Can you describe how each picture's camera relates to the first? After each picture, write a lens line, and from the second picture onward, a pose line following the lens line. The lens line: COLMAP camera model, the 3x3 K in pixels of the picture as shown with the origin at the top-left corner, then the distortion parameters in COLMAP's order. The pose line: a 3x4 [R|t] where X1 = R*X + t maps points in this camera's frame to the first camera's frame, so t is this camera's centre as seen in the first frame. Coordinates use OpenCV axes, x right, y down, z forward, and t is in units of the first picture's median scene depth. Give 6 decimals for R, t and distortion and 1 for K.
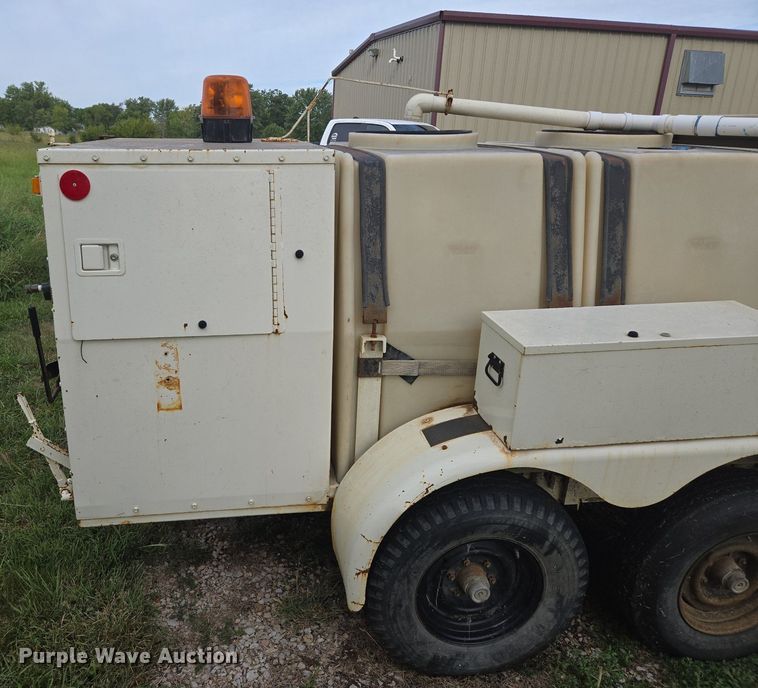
lens RADIAL K [[607.3, 0, 374.1], [0, 607.3, 343.2], [0, 0, 1]] dist [0.076141, -0.086052]
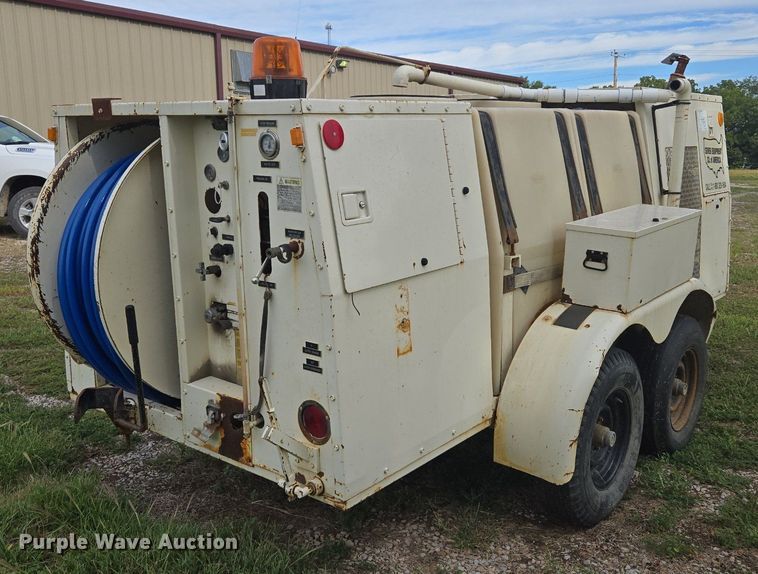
lens RADIAL K [[744.8, 0, 380.5], [0, 744.8, 290.7], [0, 0, 1]] dist [0.038651, 0.000000]
pose [[0.712883, -0.159876, 0.682815, -1.184139], [0.248237, 0.968155, -0.032483, 0.039528], [-0.655878, 0.192656, 0.729868, 0.118326]]
